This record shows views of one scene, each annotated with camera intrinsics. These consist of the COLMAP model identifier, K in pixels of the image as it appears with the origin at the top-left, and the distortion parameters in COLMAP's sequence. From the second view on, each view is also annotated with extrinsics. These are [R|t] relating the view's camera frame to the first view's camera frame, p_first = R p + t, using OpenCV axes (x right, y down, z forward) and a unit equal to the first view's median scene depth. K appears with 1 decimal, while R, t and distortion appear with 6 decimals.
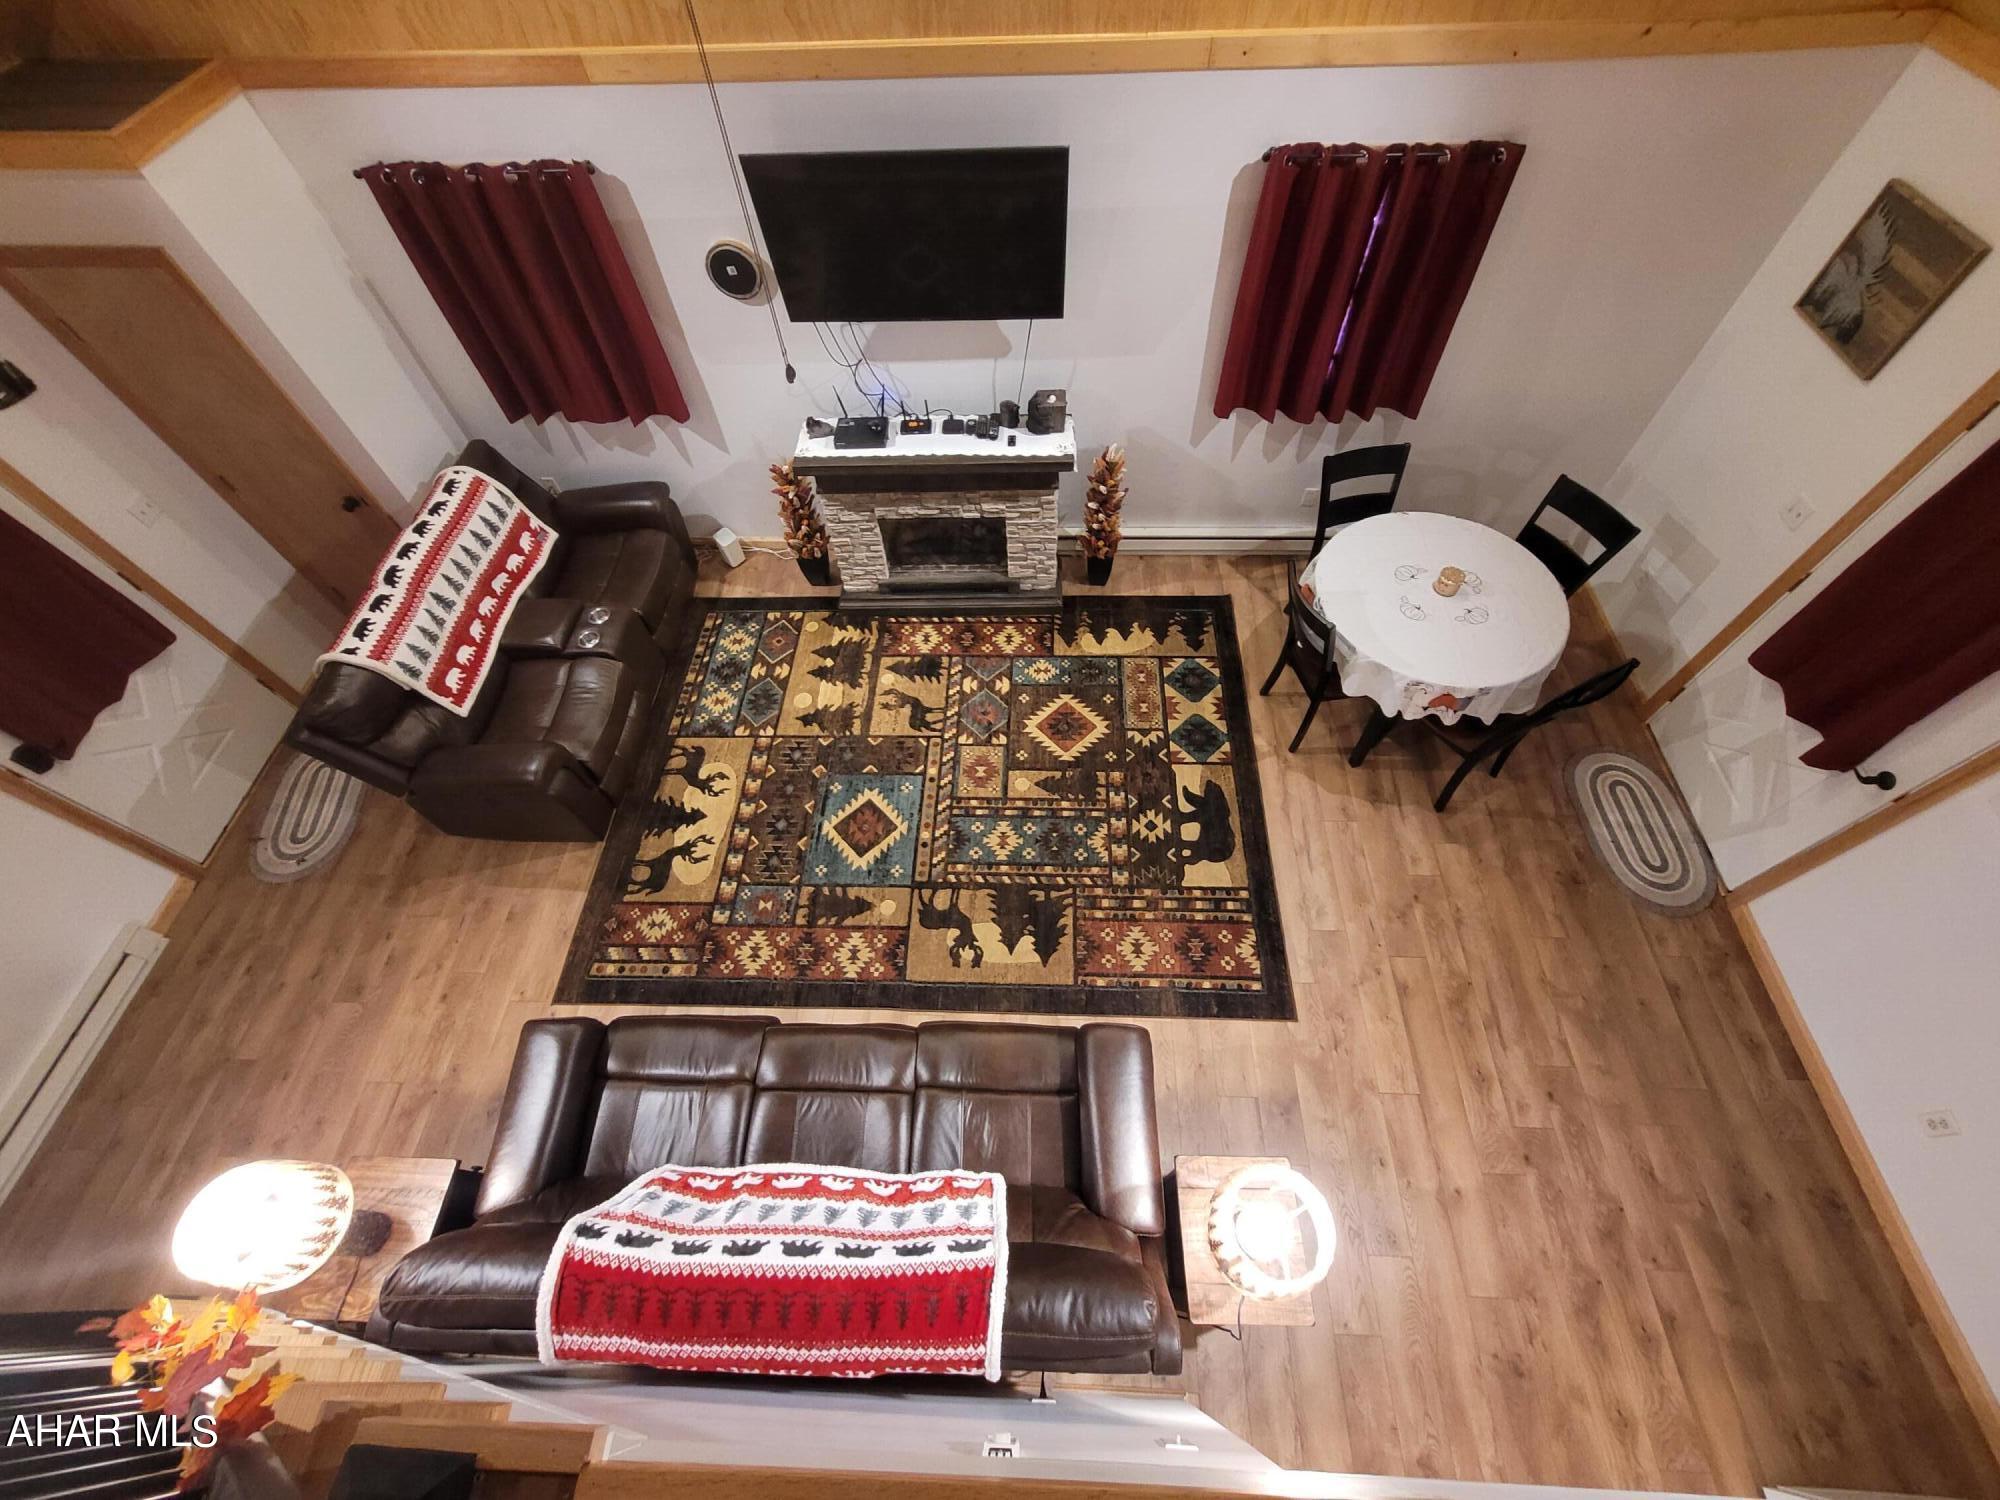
lens RADIAL K [[824.2, 0, 1003.0], [0, 824.2, 735.6], [0, 0, 1]] dist [0.006696, -0.000172]
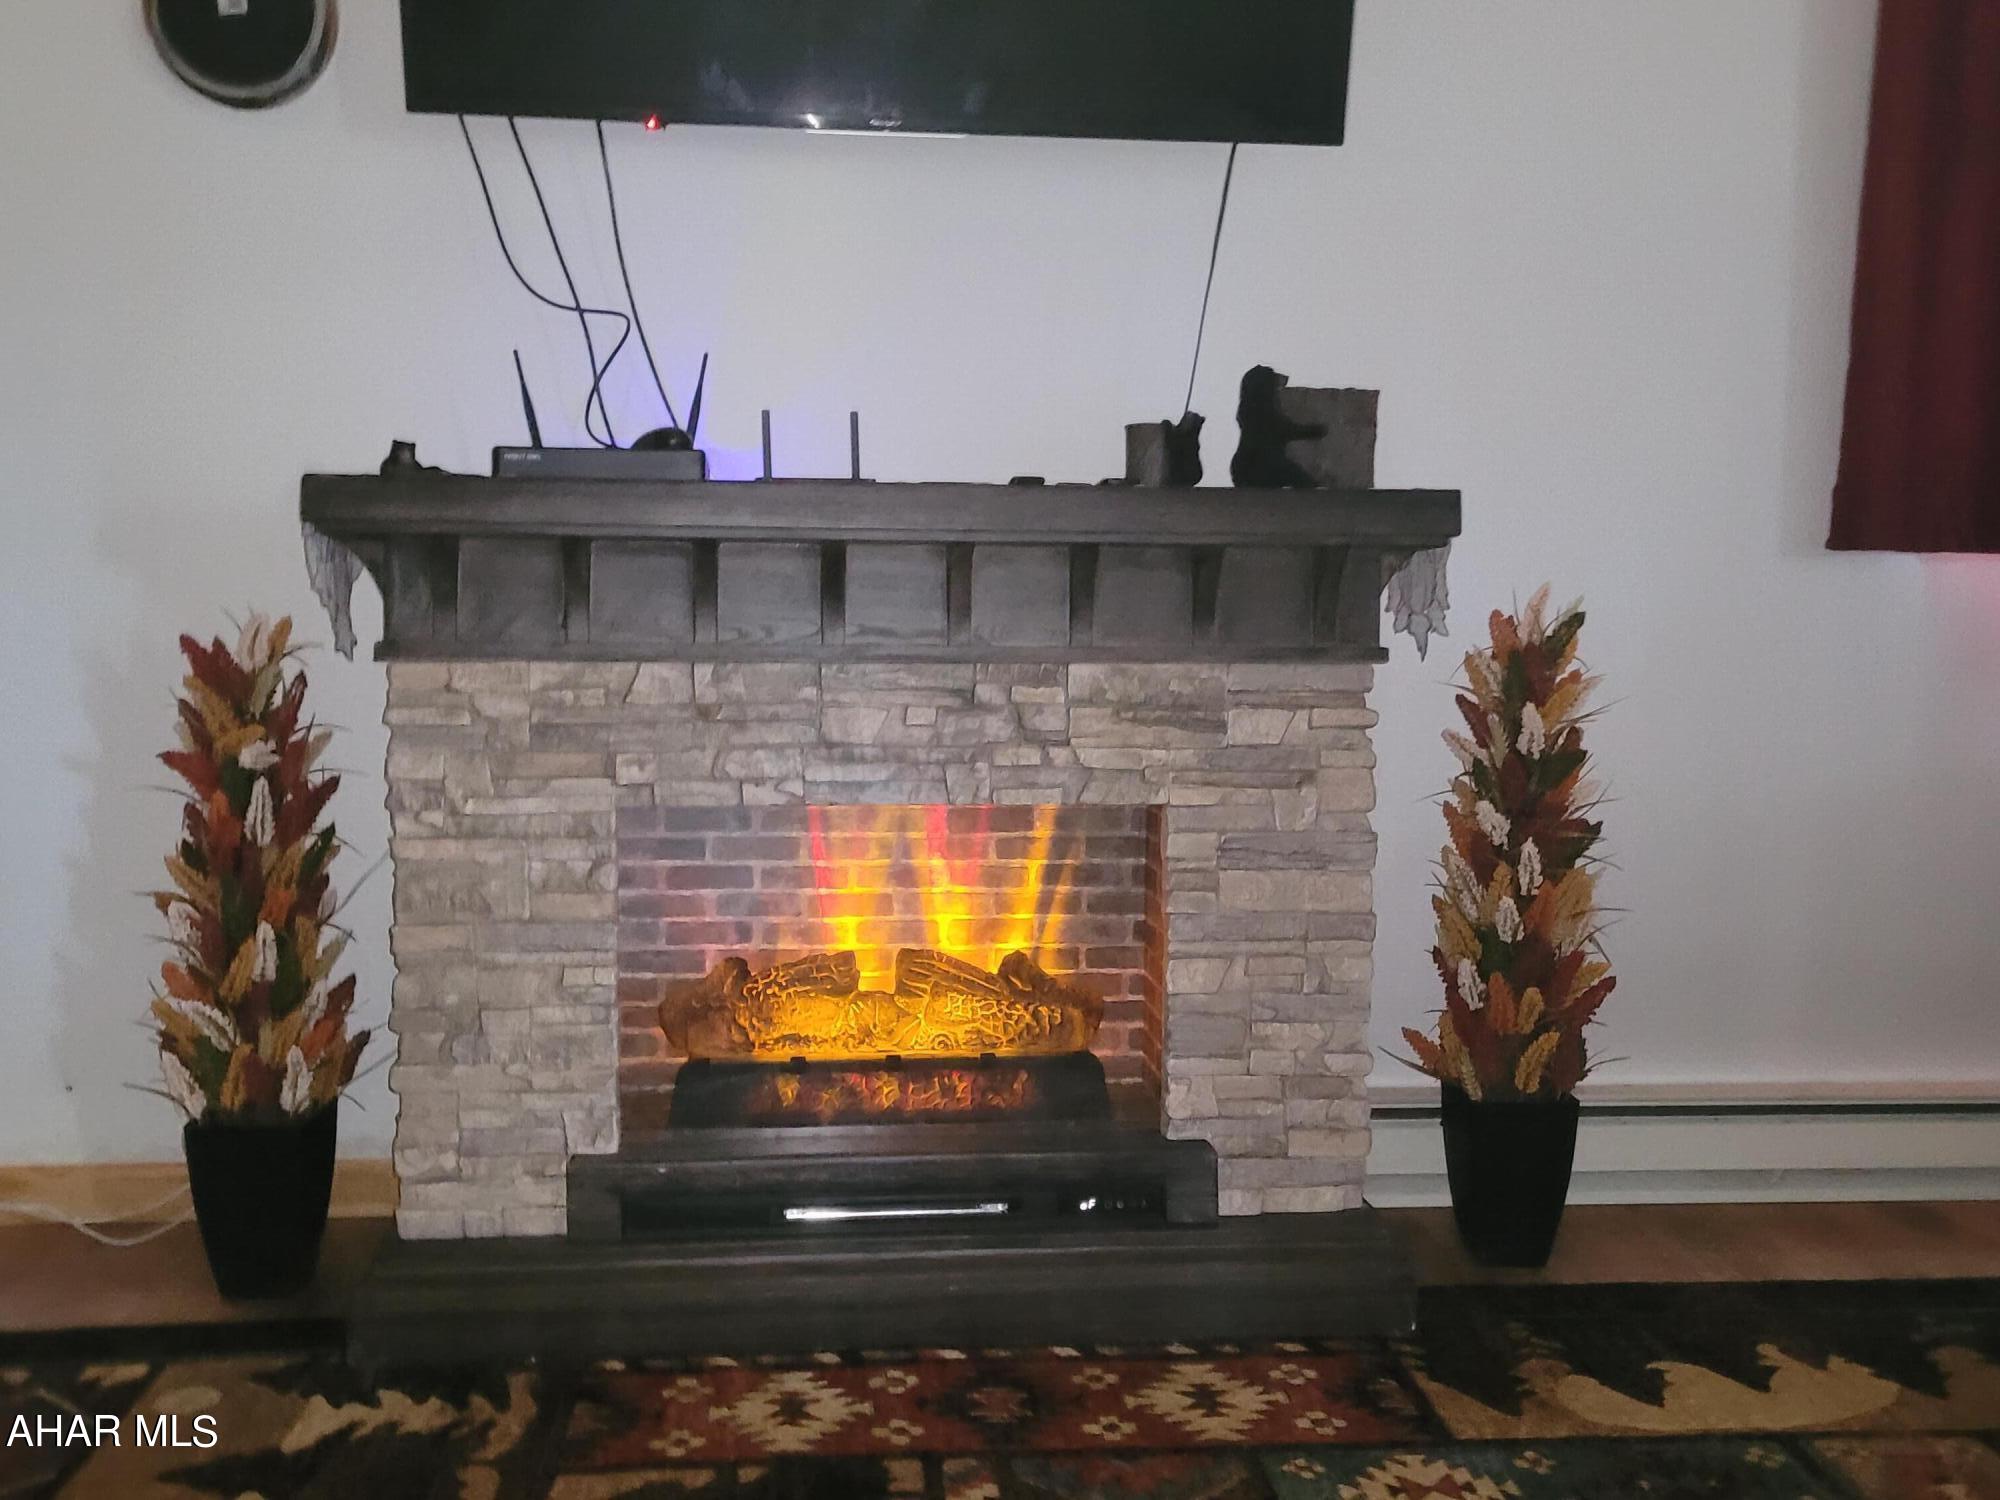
lens RADIAL K [[1969.6, 0, 988.5], [0, 1969.6, 793.0], [0, 0, 1]] dist [0.044254, 0.000000]
pose [[0.991354, 0.032268, 0.127183, -0.124221], [0.075575, 0.651941, -0.754494, 0.164136], [-0.107262, 0.757583, 0.643865, 0.647861]]
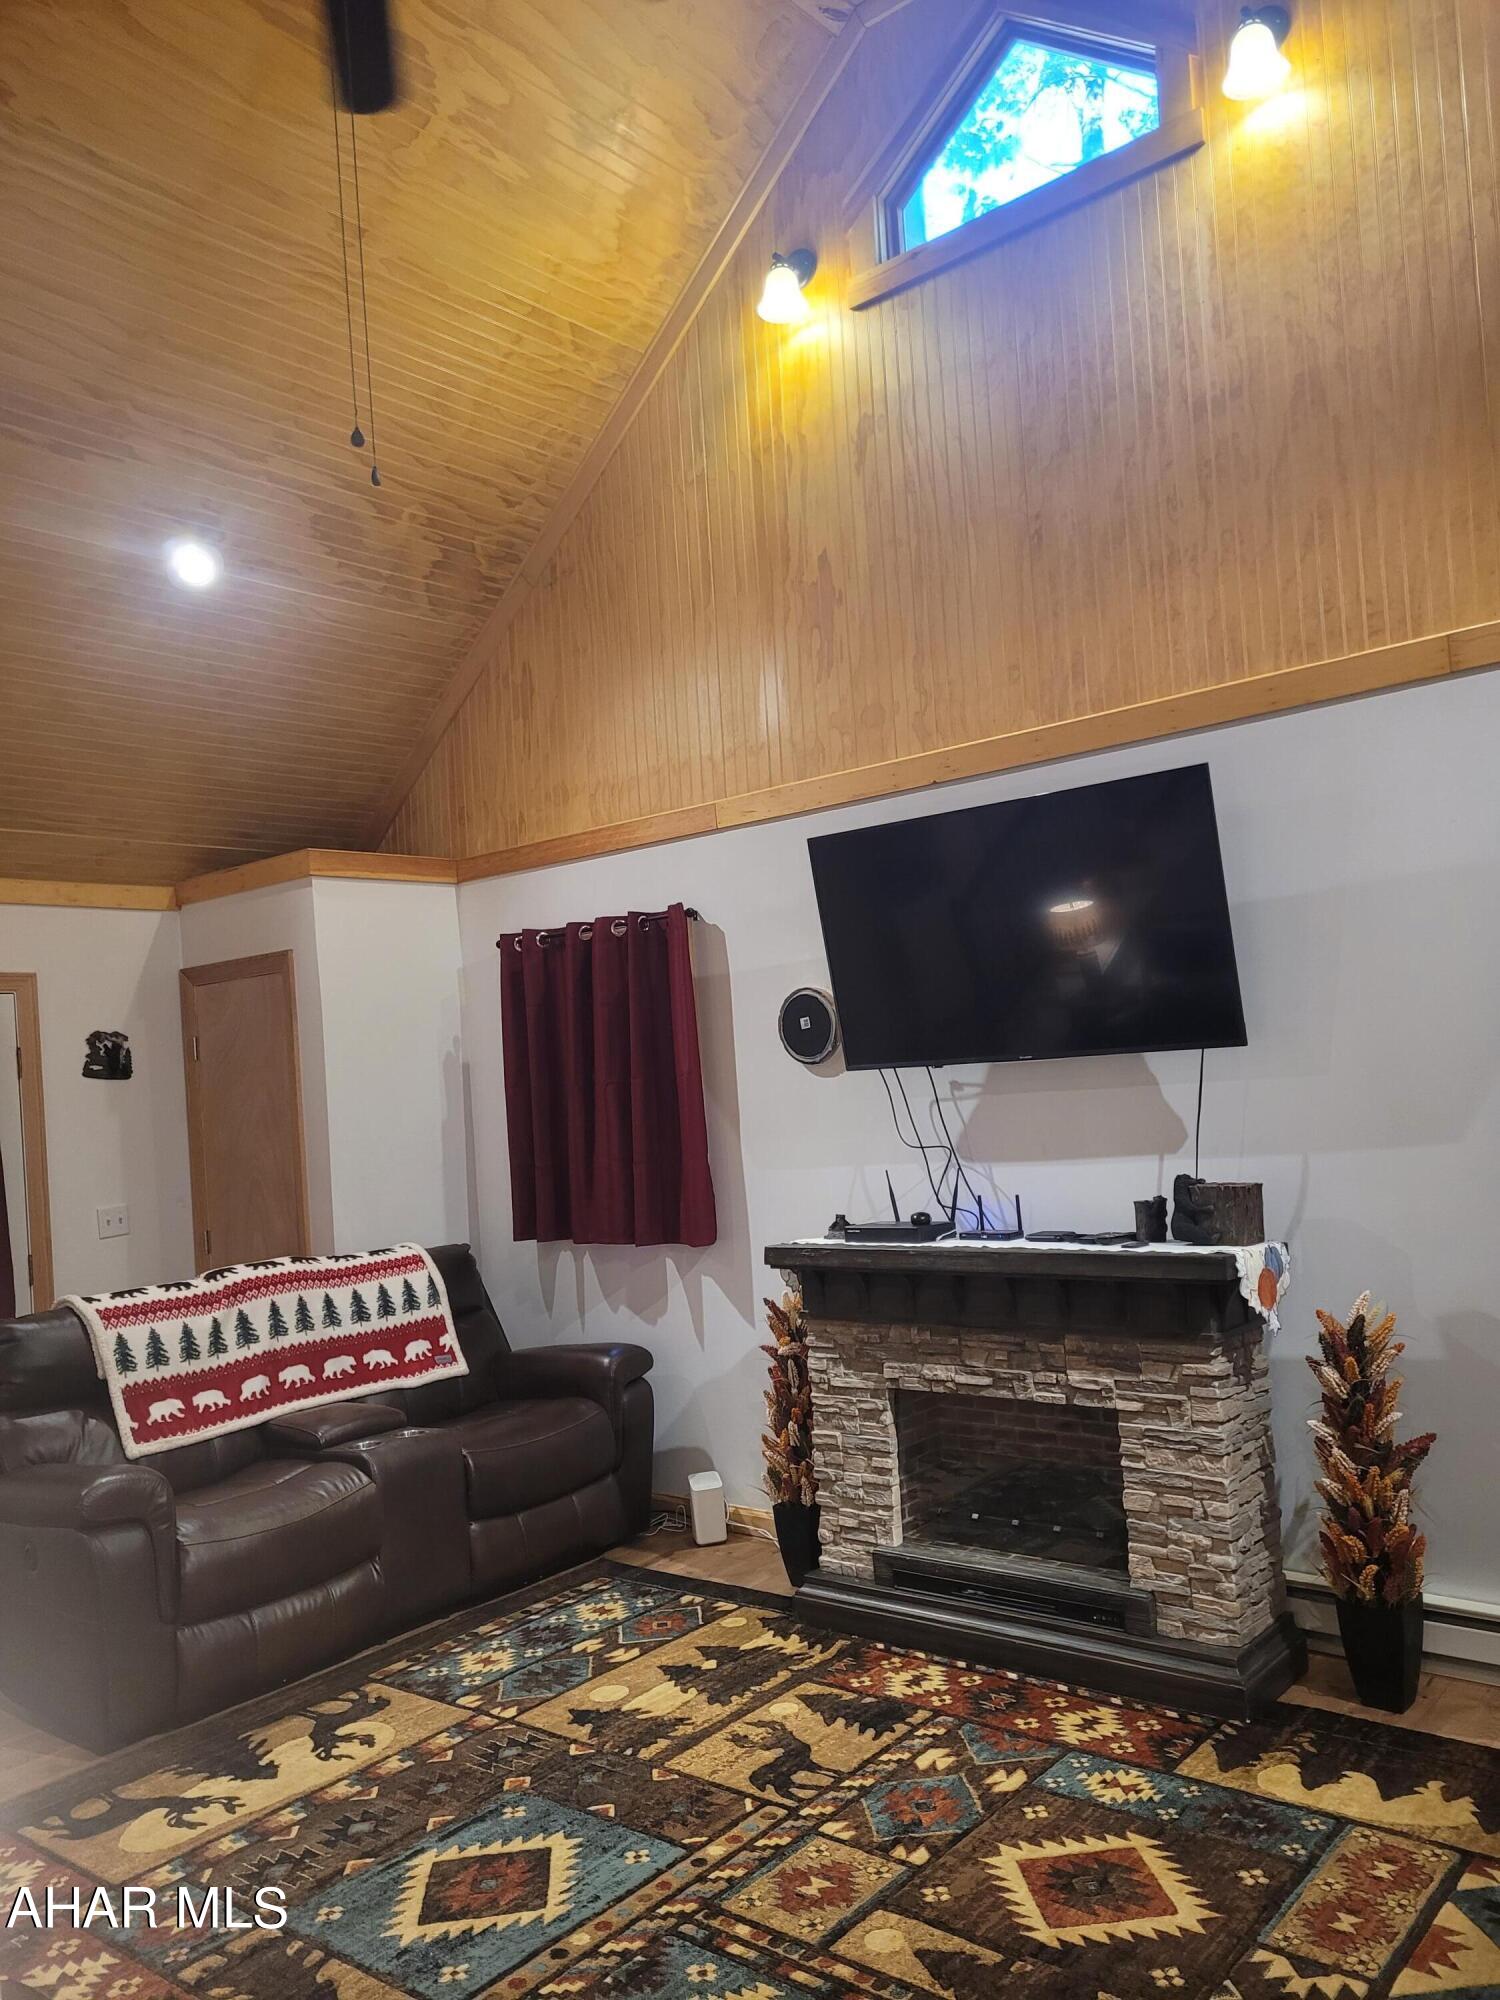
lens RADIAL K [[1498.2, 0, 759.6], [0, 1498.2, 1010.7], [0, 0, 1]] dist [0.061798, -0.045617]
pose [[0.793703, -0.044551, -0.606672, 0.384994], [-0.480106, 0.566543, -0.669722, 0.289397], [0.373543, 0.822827, 0.428277, 0.372597]]
